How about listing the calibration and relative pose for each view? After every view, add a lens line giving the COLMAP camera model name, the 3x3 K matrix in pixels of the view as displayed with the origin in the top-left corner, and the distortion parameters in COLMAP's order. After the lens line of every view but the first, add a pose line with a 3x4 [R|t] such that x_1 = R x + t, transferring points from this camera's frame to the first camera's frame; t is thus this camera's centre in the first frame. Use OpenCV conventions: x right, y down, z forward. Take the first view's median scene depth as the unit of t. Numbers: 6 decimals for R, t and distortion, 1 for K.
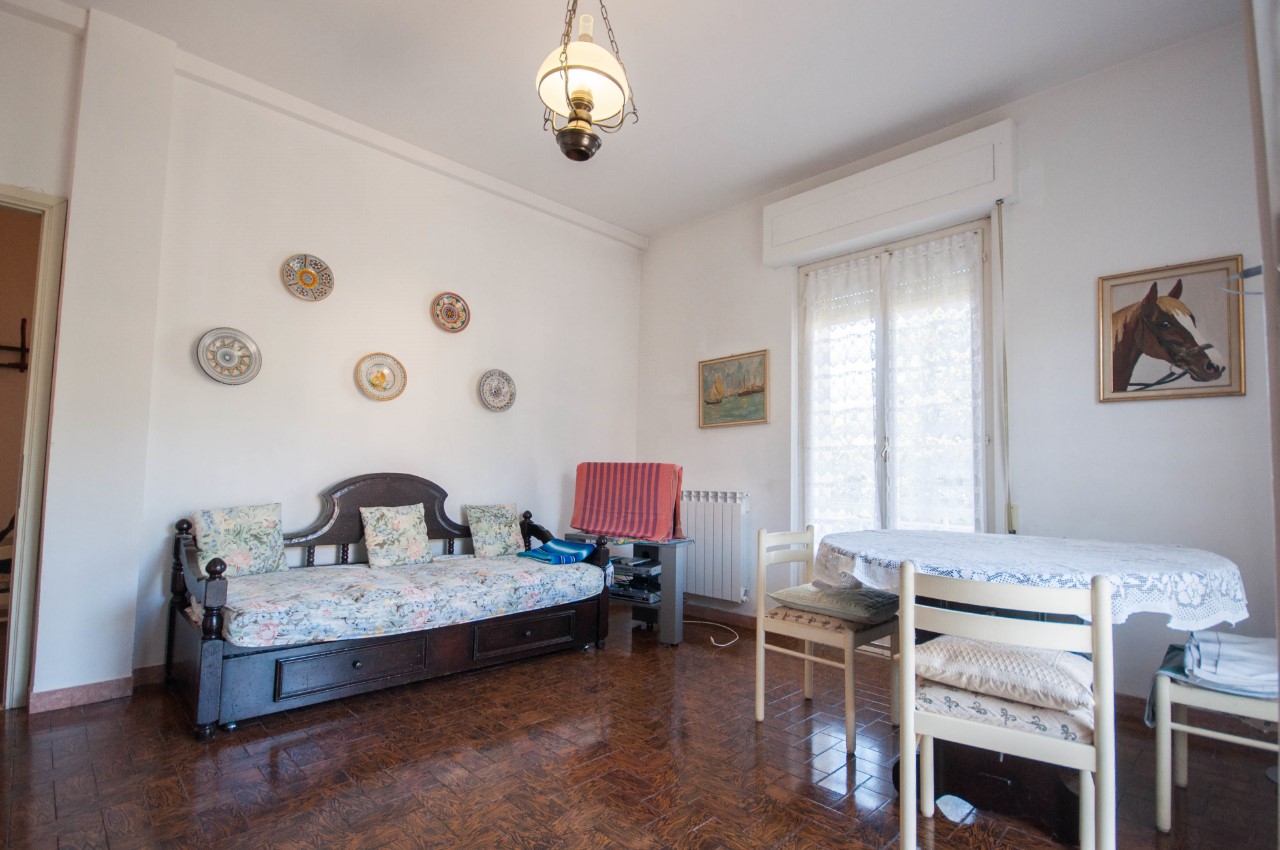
lens RADIAL K [[600.5, 0, 609.3], [0, 600.5, 446.8], [0, 0, 1]] dist [-0.001507, -0.000296]
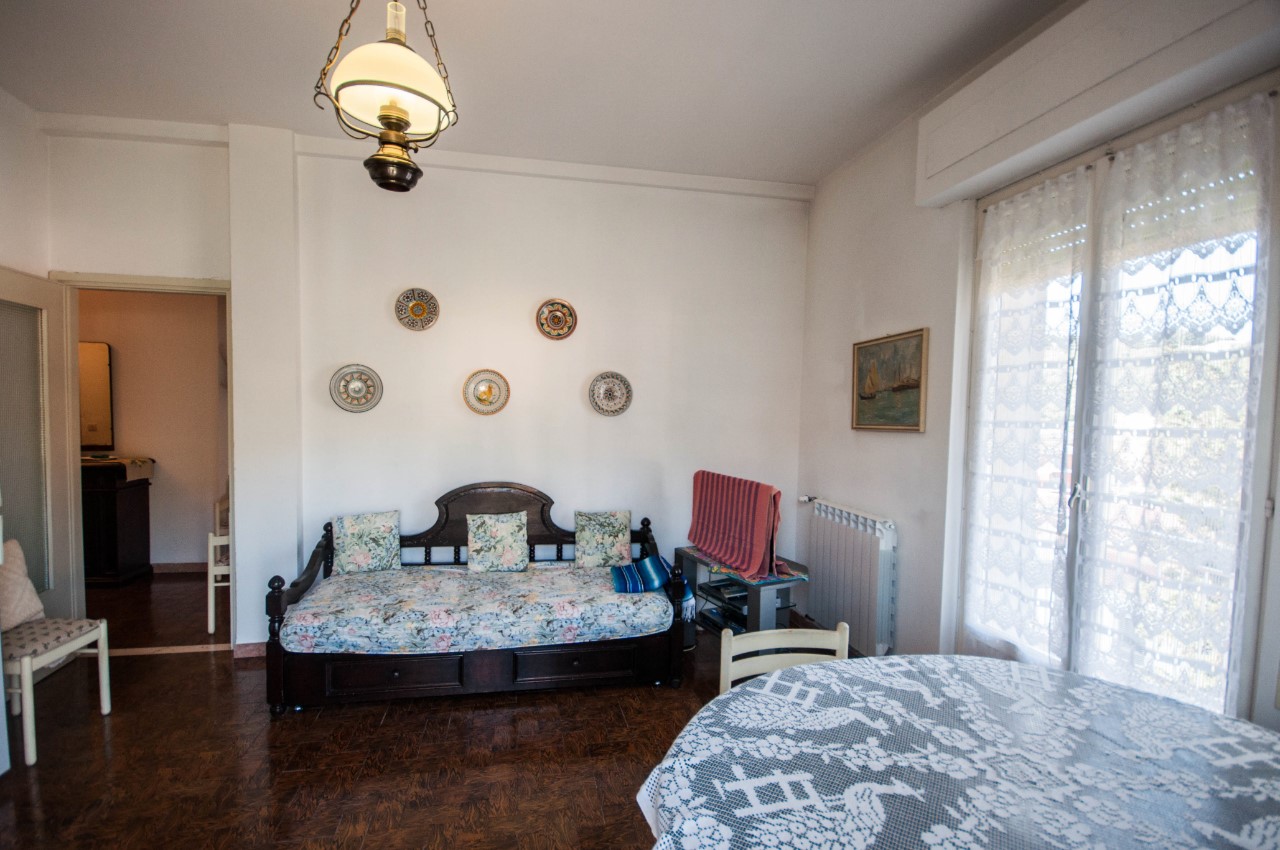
lens RADIAL K [[571.3, 0, 637.3], [0, 571.3, 439.4], [0, 0, 1]] dist [0.002119, 0.000031]
pose [[0.851025, 0.023742, -0.524588, 0.392185], [0.027350, 0.995618, 0.089430, -0.119593], [0.524412, -0.090455, 0.846646, 0.281250]]
